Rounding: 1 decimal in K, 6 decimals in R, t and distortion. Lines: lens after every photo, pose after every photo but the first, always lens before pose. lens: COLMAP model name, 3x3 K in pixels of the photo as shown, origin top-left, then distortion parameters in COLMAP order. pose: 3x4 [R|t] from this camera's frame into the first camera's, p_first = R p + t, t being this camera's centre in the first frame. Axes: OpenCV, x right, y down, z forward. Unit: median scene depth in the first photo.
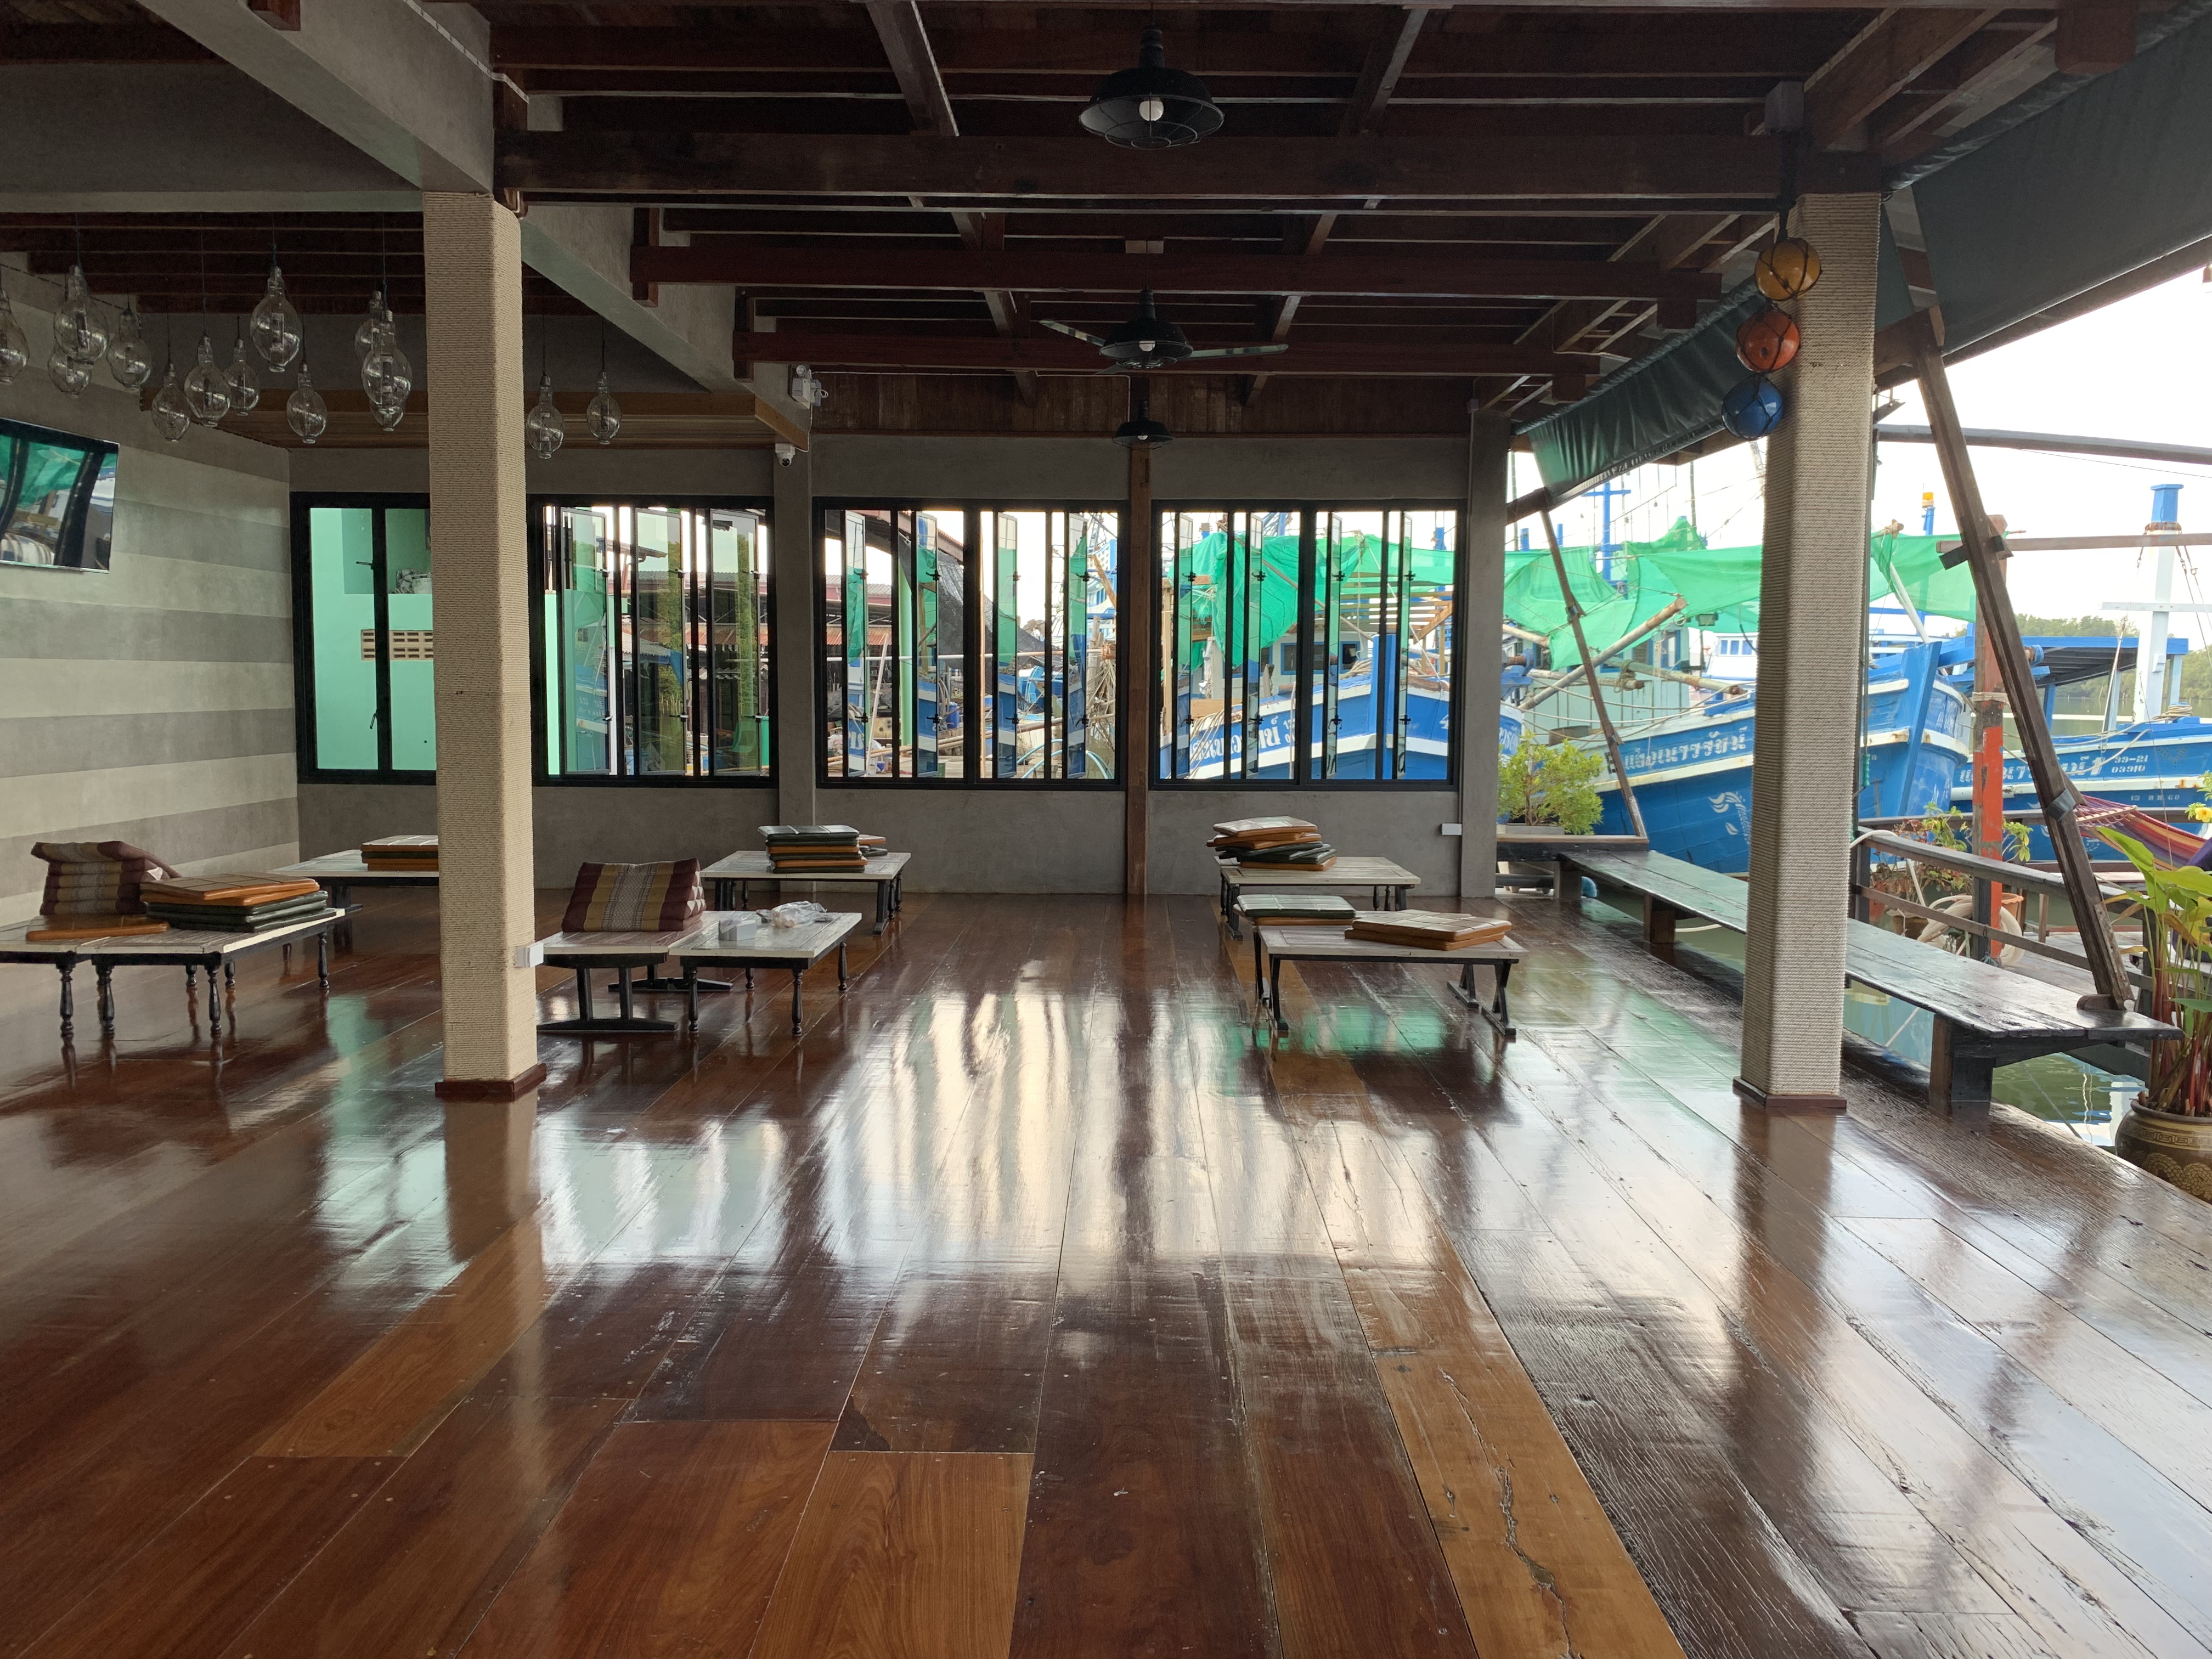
lens RADIAL K [[1723.7, 0, 1109.3], [0, 1723.7, 829.9], [0, 0, 1]] dist [0.064051, -0.038942]
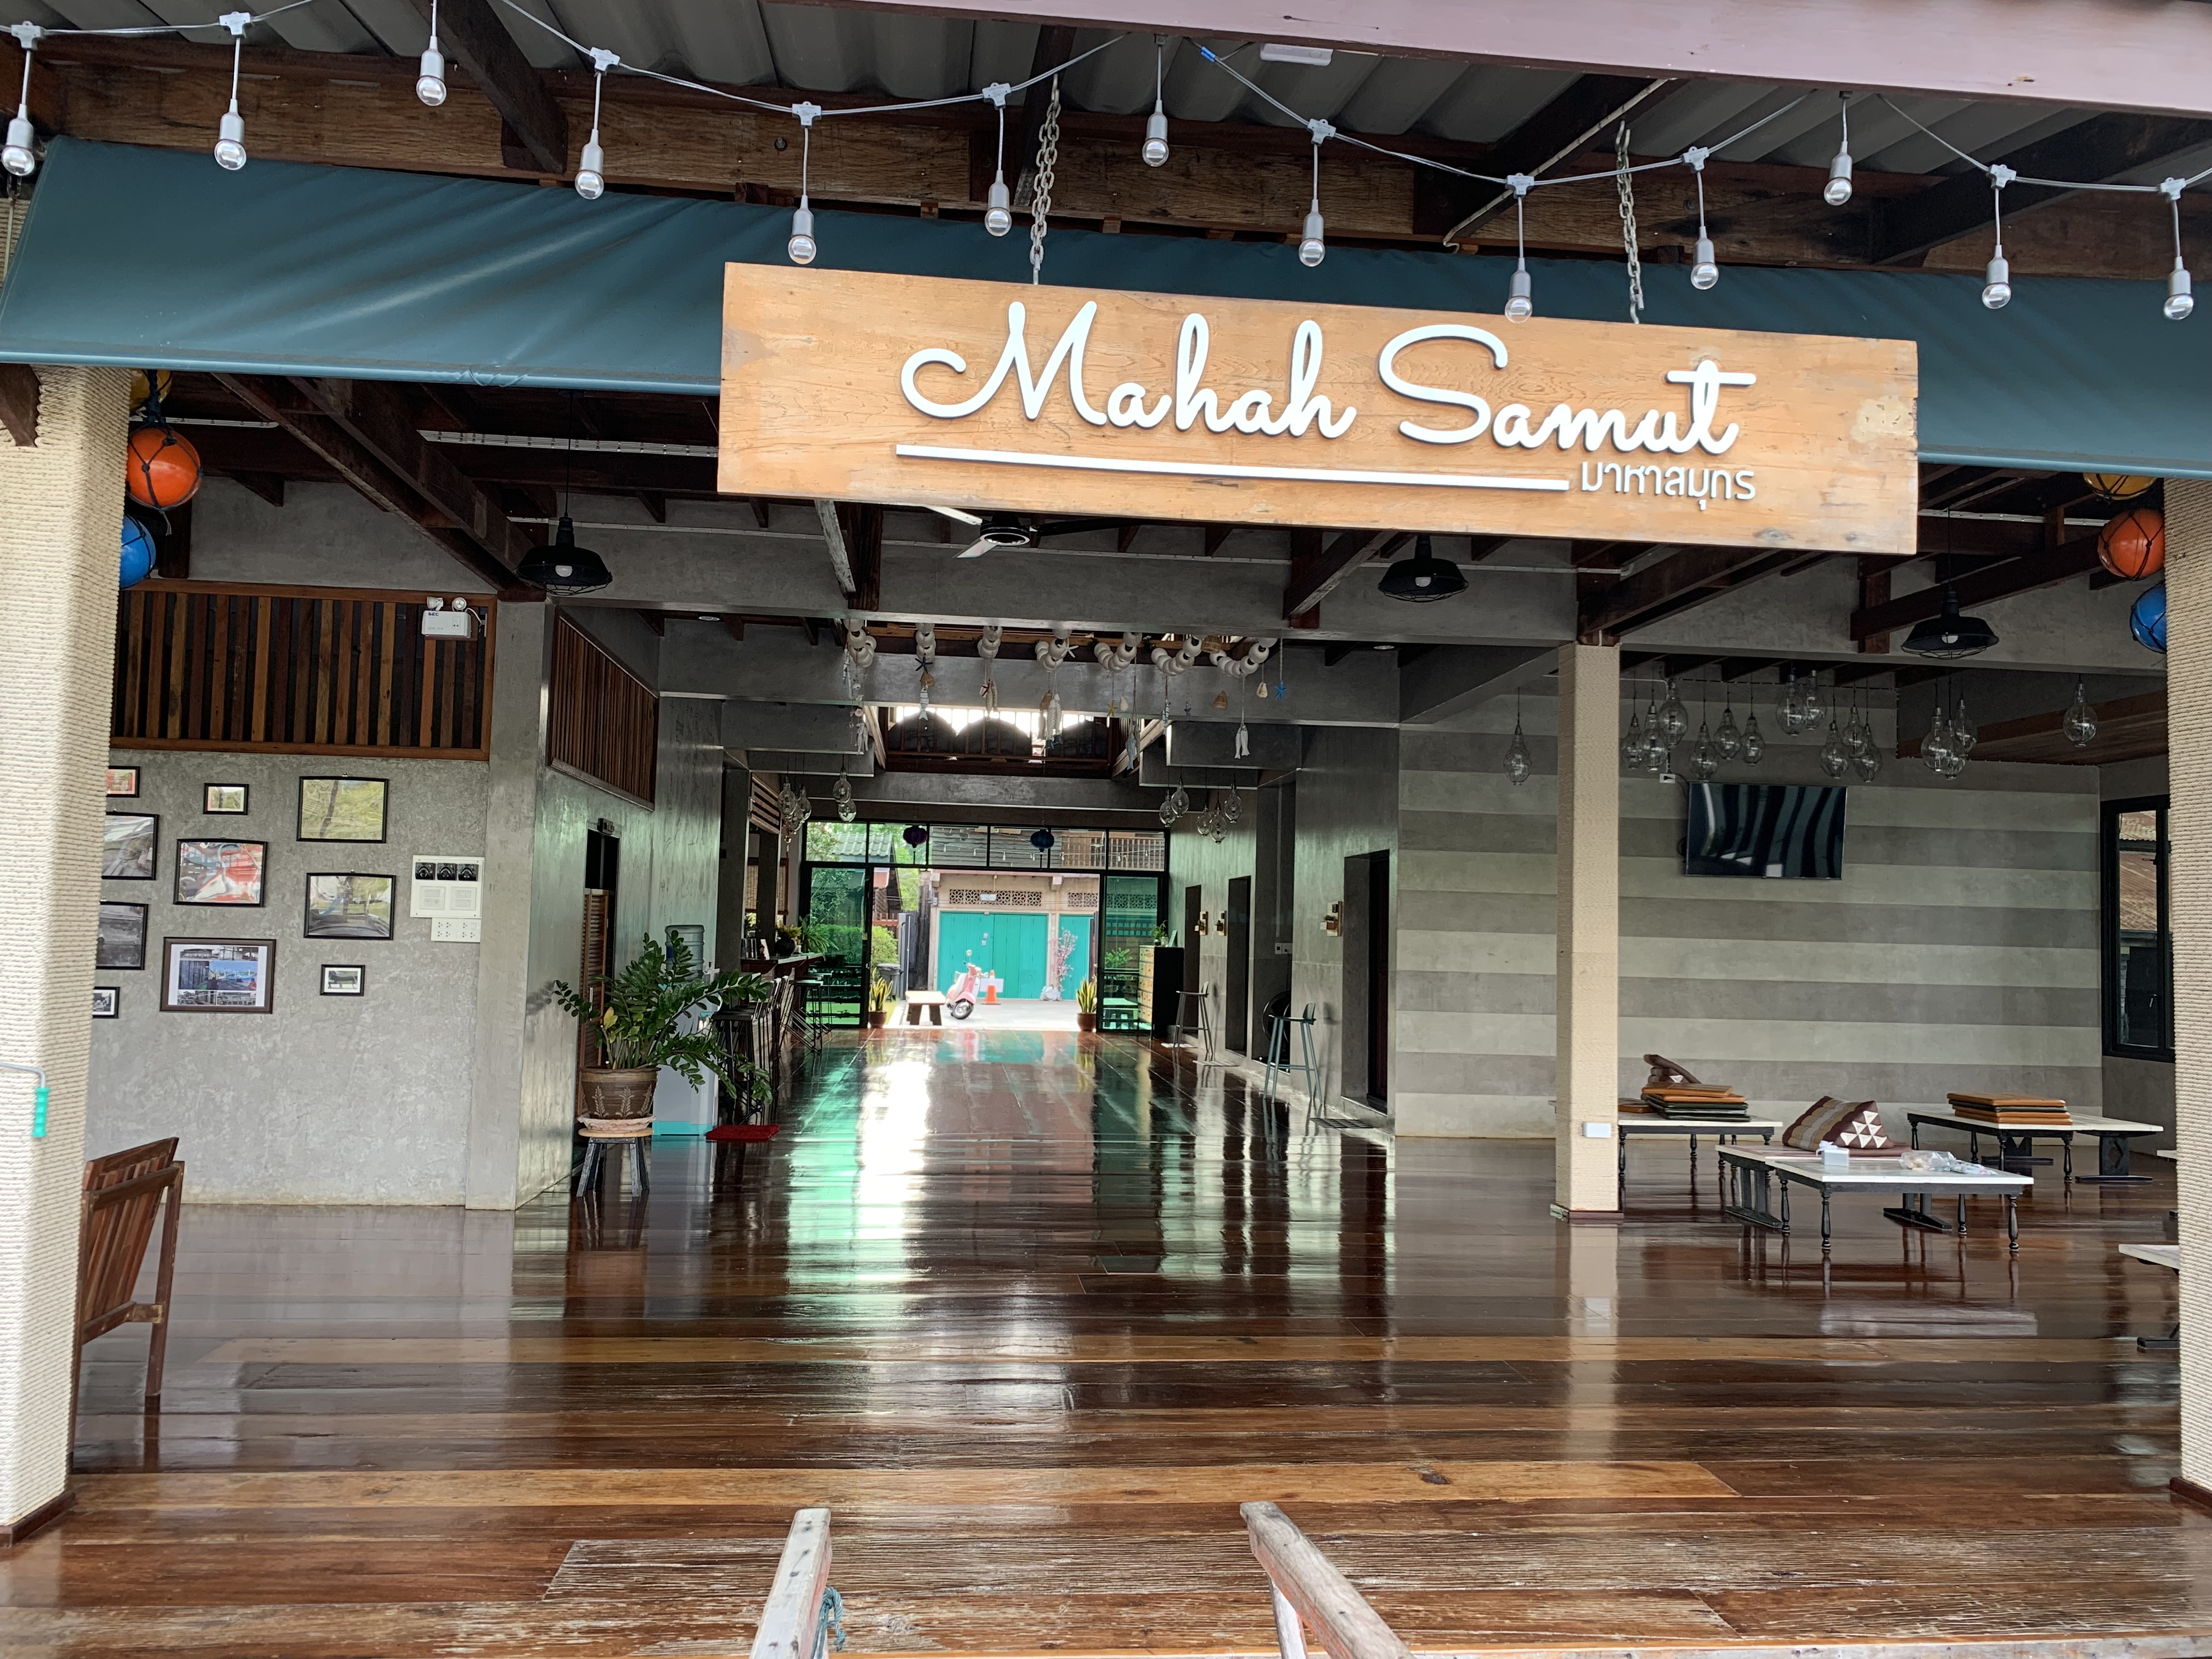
lens RADIAL K [[1723.7, 0, 1107.2], [0, 1723.7, 831.7], [0, 0, 1]] dist [0.064051, -0.038942]
pose [[0.108938, -0.066453, -0.991825, 0.643369], [-0.108475, 0.991010, -0.078313, -0.011623], [0.988112, 0.116119, 0.100750, 0.243728]]
